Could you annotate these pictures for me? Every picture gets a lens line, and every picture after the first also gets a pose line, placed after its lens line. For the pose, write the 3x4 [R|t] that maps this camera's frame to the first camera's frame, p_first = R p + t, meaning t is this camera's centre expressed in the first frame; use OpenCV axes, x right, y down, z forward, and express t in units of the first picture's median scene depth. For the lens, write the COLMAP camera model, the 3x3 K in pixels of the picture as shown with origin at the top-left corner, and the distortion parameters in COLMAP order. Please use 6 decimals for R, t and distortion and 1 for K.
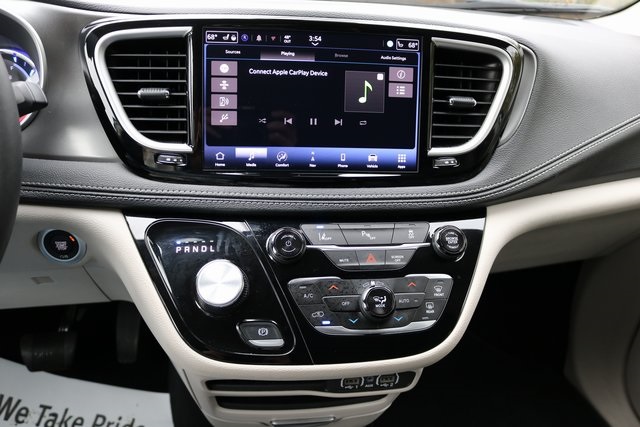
lens RADIAL K [[528.4, 0, 320.0], [0, 528.4, 213.5], [0, 0, 1]] dist [-0.138001, 0.096950]
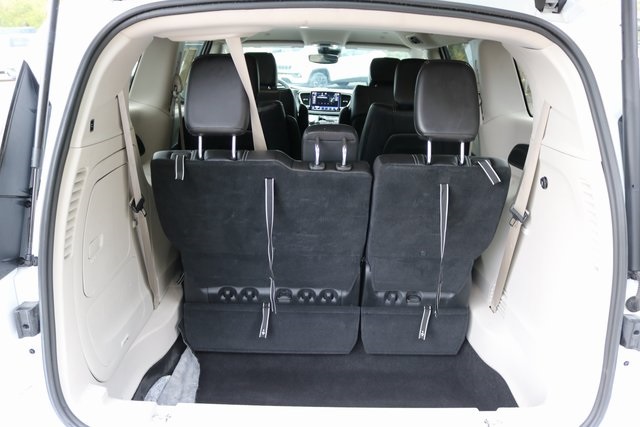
lens RADIAL K [[528.4, 0, 320.0], [0, 528.4, 213.5], [0, 0, 1]] dist [-0.138001, 0.096950]
pose [[0.972702, 0.046709, -0.227308, 1.809117], [-0.082033, 0.985499, -0.148531, 2.666037], [0.217074, 0.163123, 0.962429, -6.429028]]
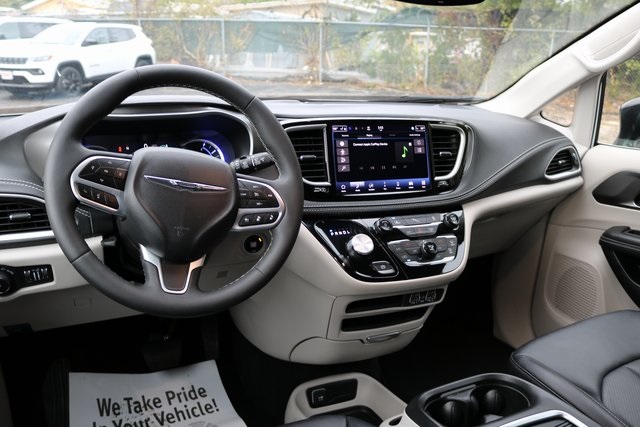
lens RADIAL K [[528.4, 0, 320.0], [0, 528.4, 213.5], [0, 0, 1]] dist [-0.138001, 0.096950]
pose [[0.966817, -0.086226, 0.240479, -0.764324], [0.119292, 0.984767, -0.126501, 0.232253], [-0.225908, 0.150991, 0.962376, -0.890872]]
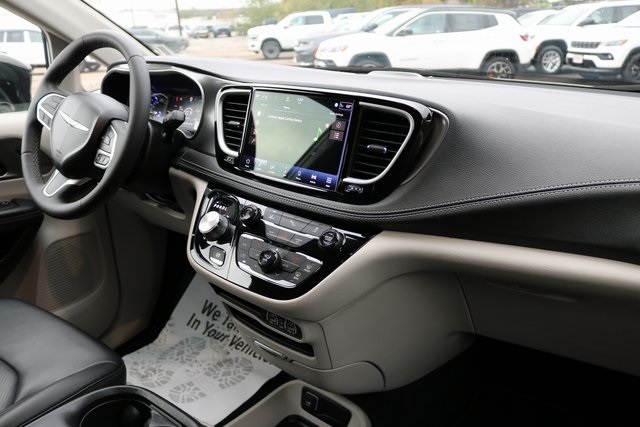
lens RADIAL K [[528.4, 0, 320.0], [0, 528.4, 213.5], [0, 0, 1]] dist [-0.138001, 0.096950]
pose [[0.668528, 0.194637, -0.717765, 1.278106], [-0.285924, 0.958230, -0.006466, 0.001534], [0.686525, 0.209549, 0.696256, -0.035689]]
